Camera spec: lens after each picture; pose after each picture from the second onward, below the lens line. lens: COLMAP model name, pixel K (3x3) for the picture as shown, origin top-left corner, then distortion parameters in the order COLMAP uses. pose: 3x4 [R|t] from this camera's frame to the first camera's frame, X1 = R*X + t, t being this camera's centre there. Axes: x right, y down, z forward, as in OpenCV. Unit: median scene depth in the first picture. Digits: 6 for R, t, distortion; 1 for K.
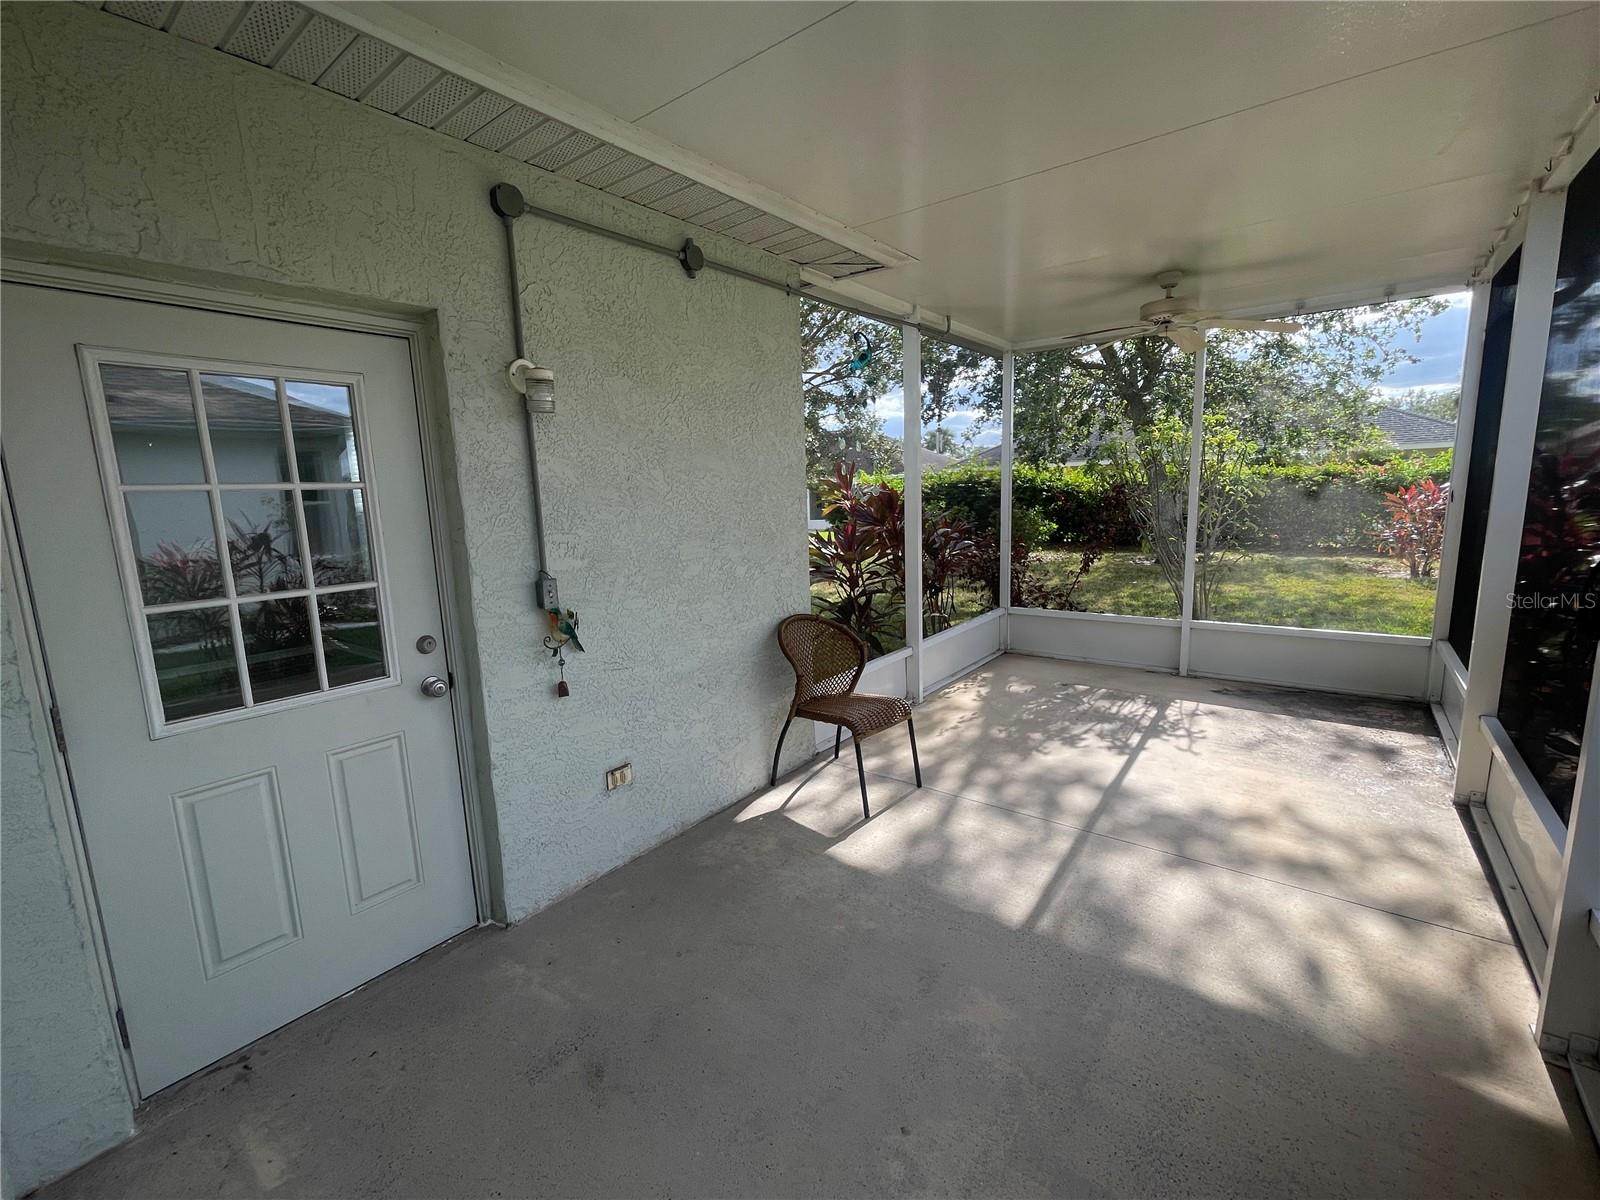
lens RADIAL K [[650.1, 0, 791.4], [0, 650.1, 602.6], [0, 0, 1]] dist [-0.004017, 0.001131]
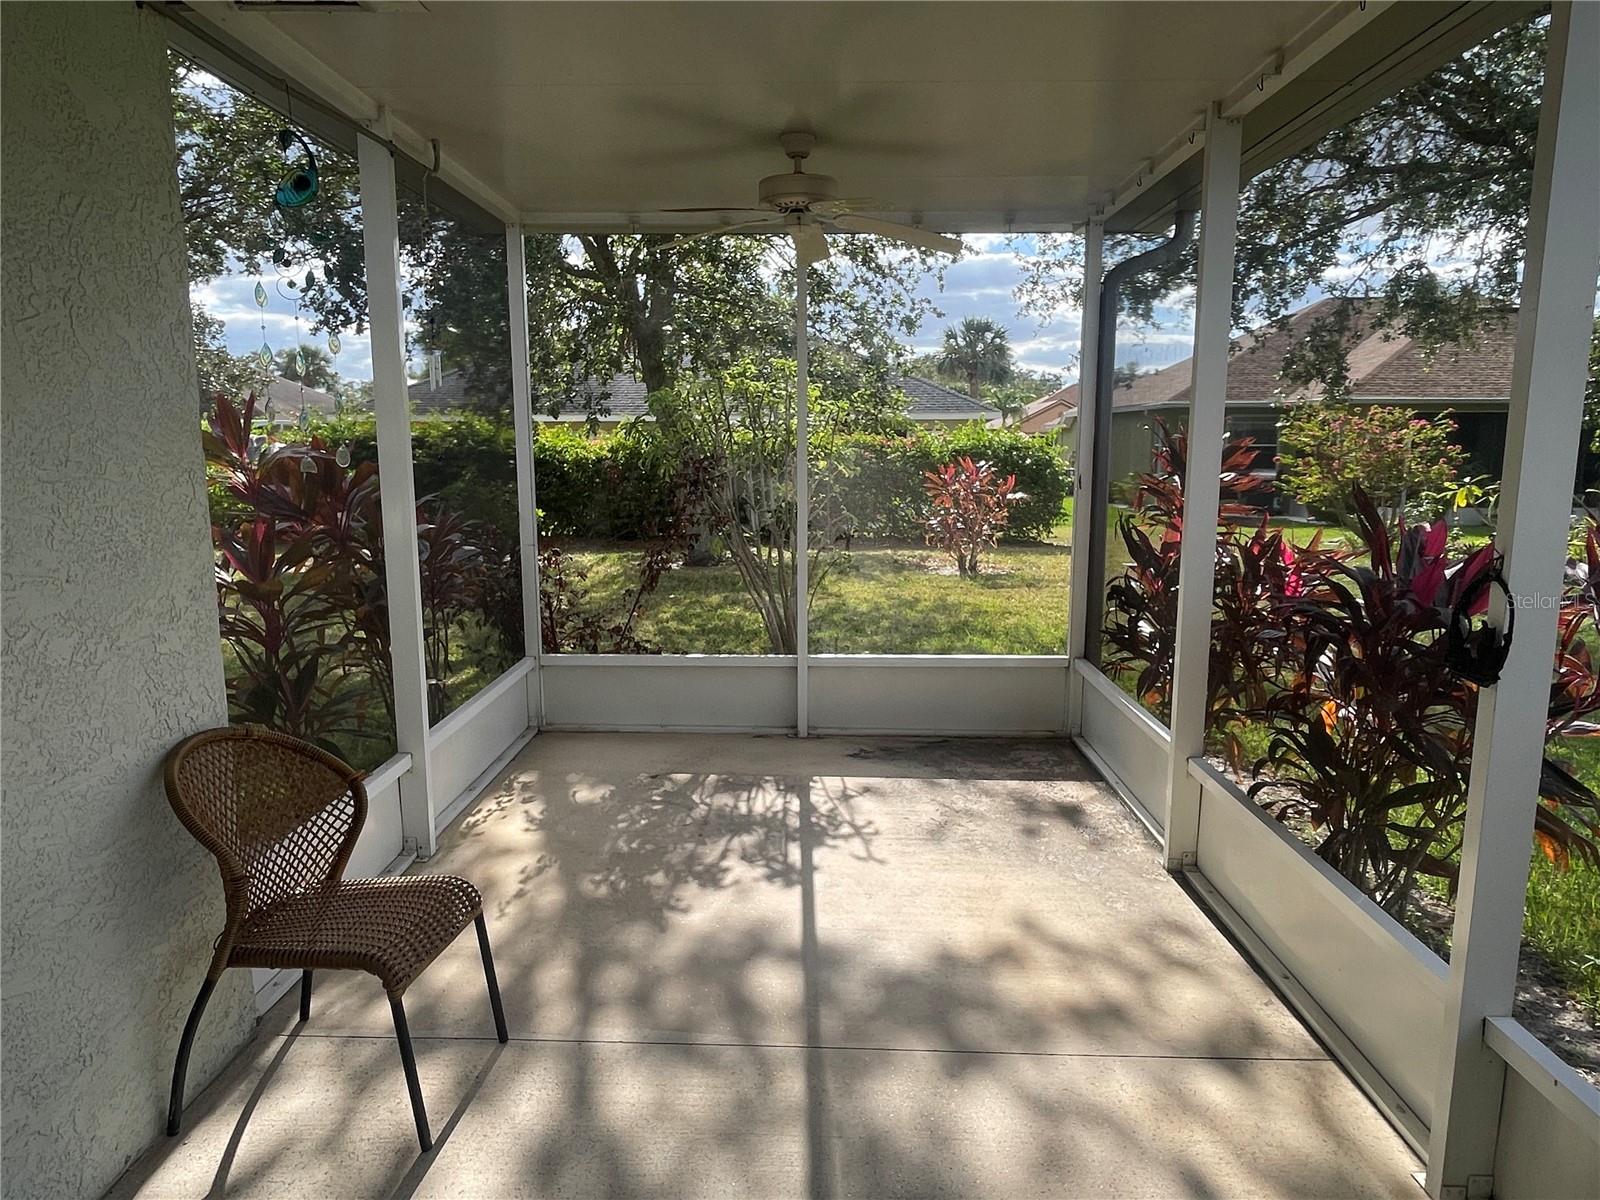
lens RADIAL K [[1029.5, 0, 734.6], [0, 1029.5, 606.6], [0, 0, 1]] dist [0.008387, -0.000906]
pose [[0.819772, -0.057253, 0.569820, -0.085485], [0.070639, 0.997501, -0.001400, -0.036258], [-0.568316, 0.041399, 0.821768, 0.192510]]
